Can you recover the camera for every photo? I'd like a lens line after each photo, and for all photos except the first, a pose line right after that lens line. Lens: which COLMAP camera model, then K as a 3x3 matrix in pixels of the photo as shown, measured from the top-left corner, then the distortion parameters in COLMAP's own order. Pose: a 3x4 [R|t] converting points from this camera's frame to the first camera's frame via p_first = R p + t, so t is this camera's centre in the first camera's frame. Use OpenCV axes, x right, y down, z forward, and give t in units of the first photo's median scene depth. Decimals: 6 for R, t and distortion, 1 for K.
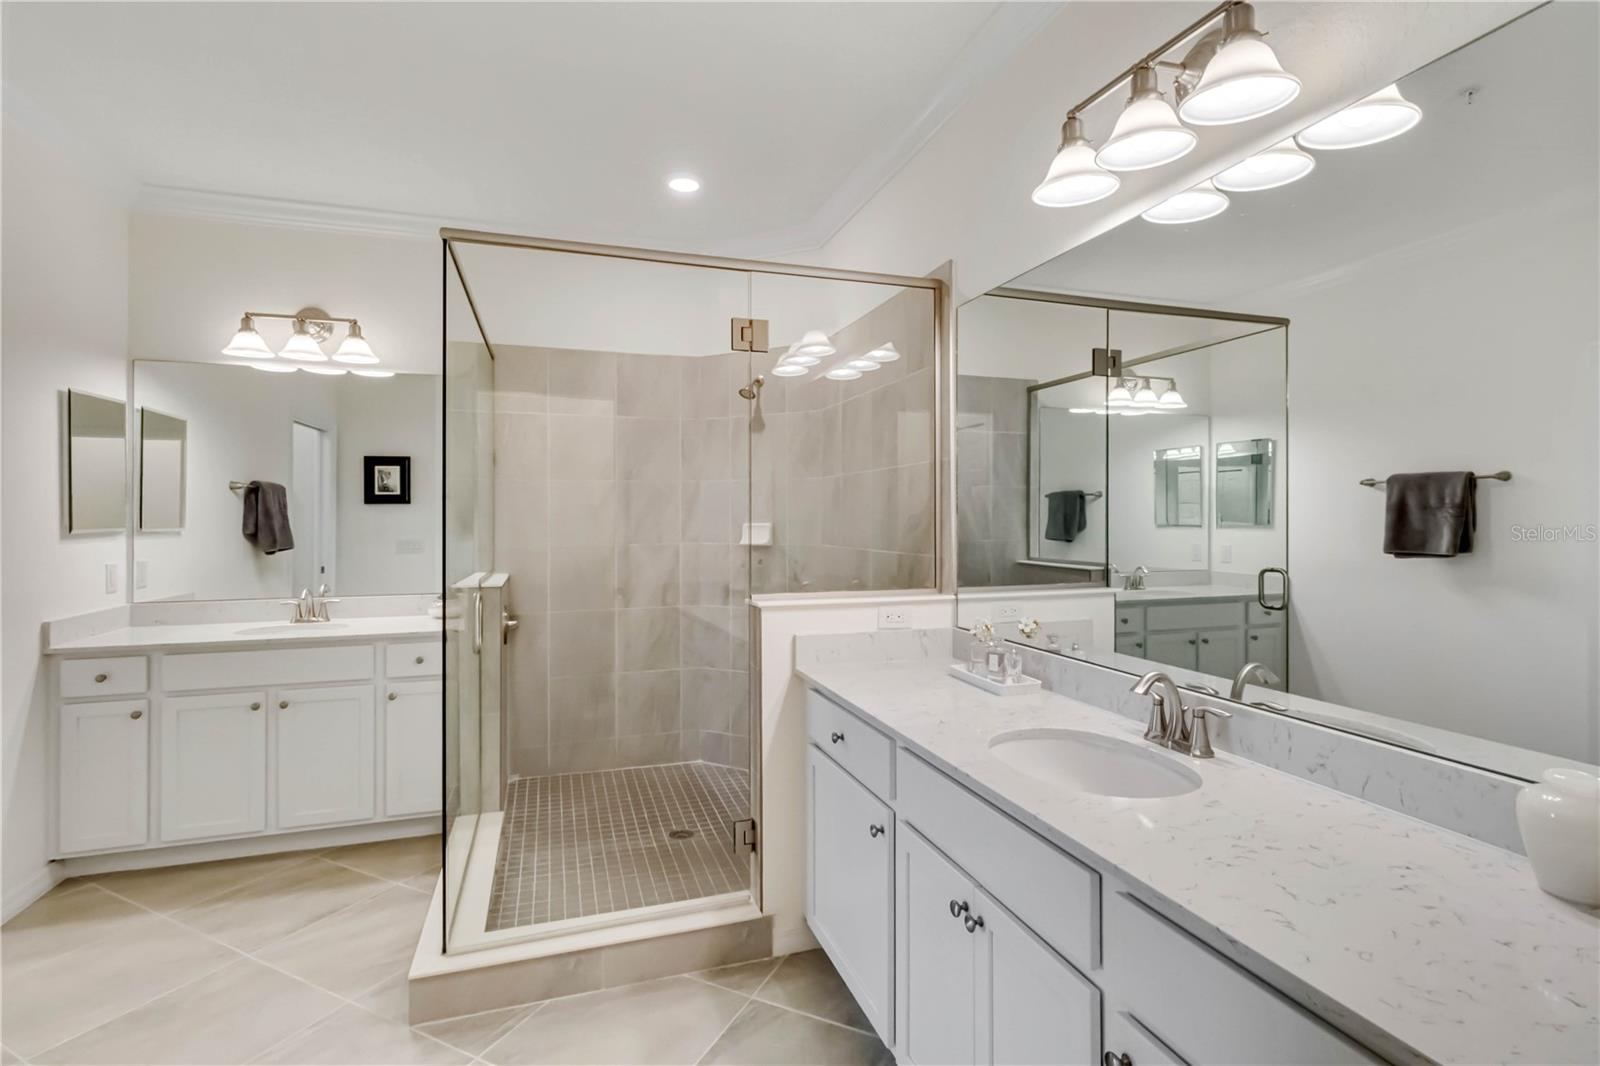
lens RADIAL K [[751.1, 0, 796.5], [0, 751.1, 497.2], [0, 0, 1]] dist [-0.002391, -0.000051]
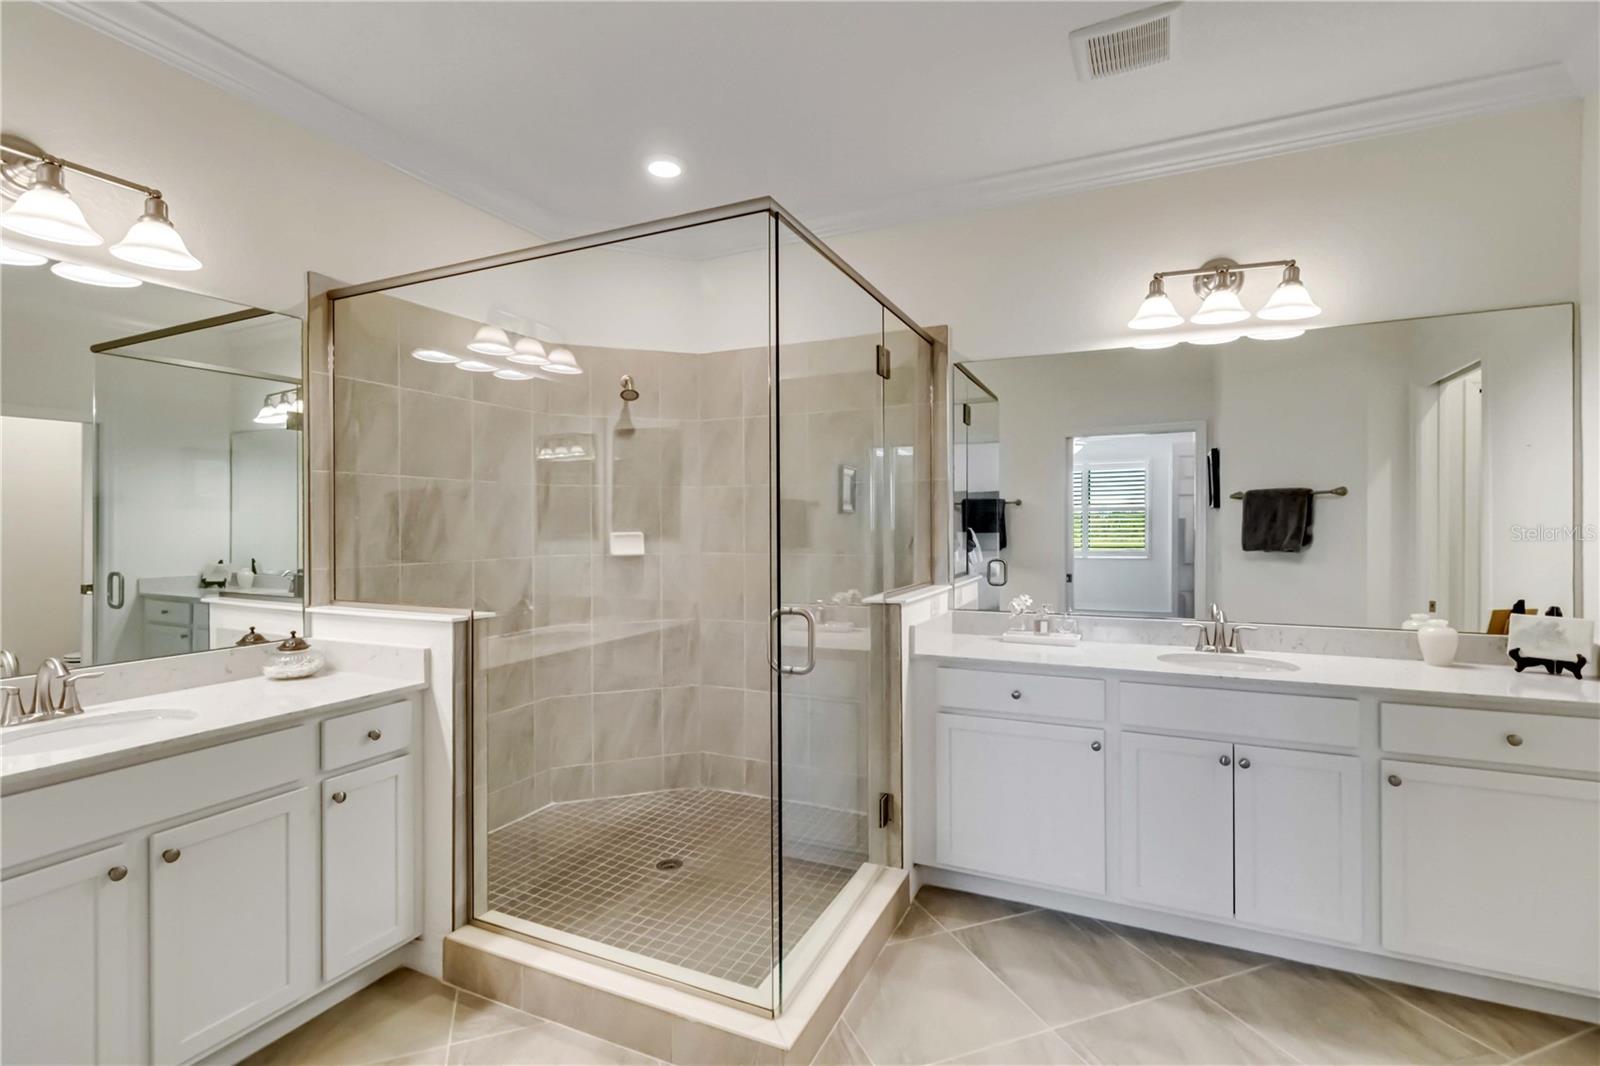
lens RADIAL K [[743.8, 0, 801.6], [0, 743.8, 519.3], [0, 0, 1]] dist [0.000916, 0.000379]
pose [[0.692093, 0.002614, 0.721803, -0.706797], [-0.013724, 0.999860, 0.009539, 0.008192], [-0.721678, -0.016508, 0.692032, 0.245817]]
